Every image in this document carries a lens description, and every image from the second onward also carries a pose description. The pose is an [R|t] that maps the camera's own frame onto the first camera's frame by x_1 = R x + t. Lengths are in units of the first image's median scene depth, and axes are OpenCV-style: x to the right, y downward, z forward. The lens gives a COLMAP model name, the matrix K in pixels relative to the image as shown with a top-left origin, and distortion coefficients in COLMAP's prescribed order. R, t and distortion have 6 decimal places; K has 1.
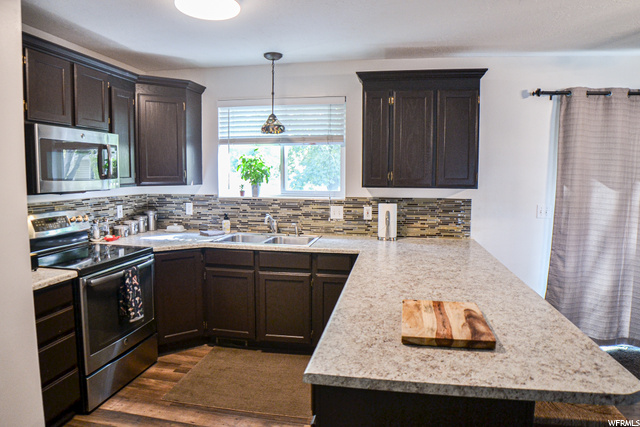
lens RADIAL K [[420.9, 0, 323.7], [0, 420.9, 210.3], [0, 0, 1]] dist [-0.009696, -0.000096]
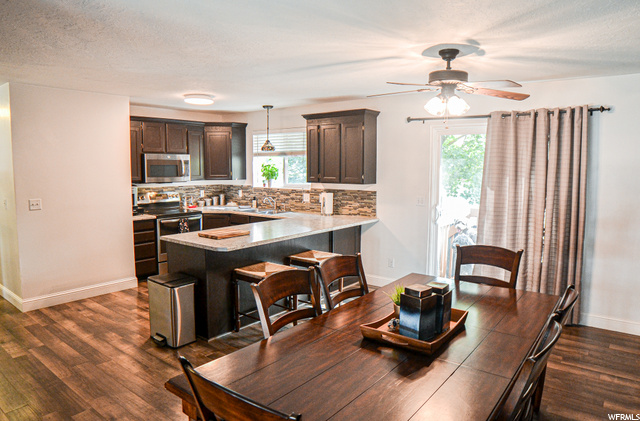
lens RADIAL K [[420.9, 0, 317.5], [0, 420.9, 211.7], [0, 0, 1]] dist [-0.009696, -0.000096]
pose [[0.883442, 0.046760, -0.466201, 0.854615], [-0.037730, 0.998876, 0.028690, 0.011033], [0.467019, -0.007756, 0.884213, -0.432797]]
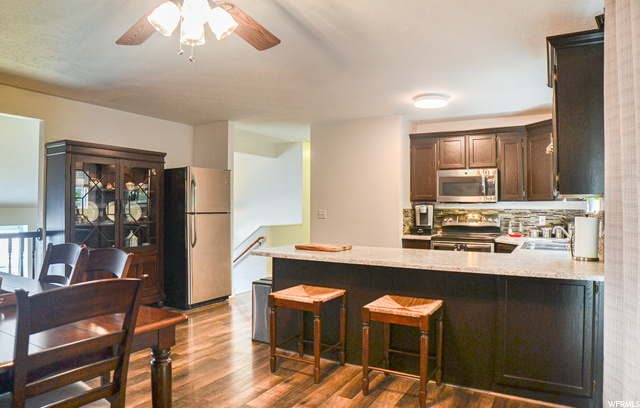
lens RADIAL K [[451.0, 0, 321.3], [0, 451.0, 201.5], [0, 0, 1]] dist [-0.007811, -0.002921]
pose [[-0.321404, -0.013959, -0.946839, 1.172565], [-0.087484, 0.996053, 0.015012, -0.017409], [0.942892, 0.087658, -0.321357, 0.774853]]
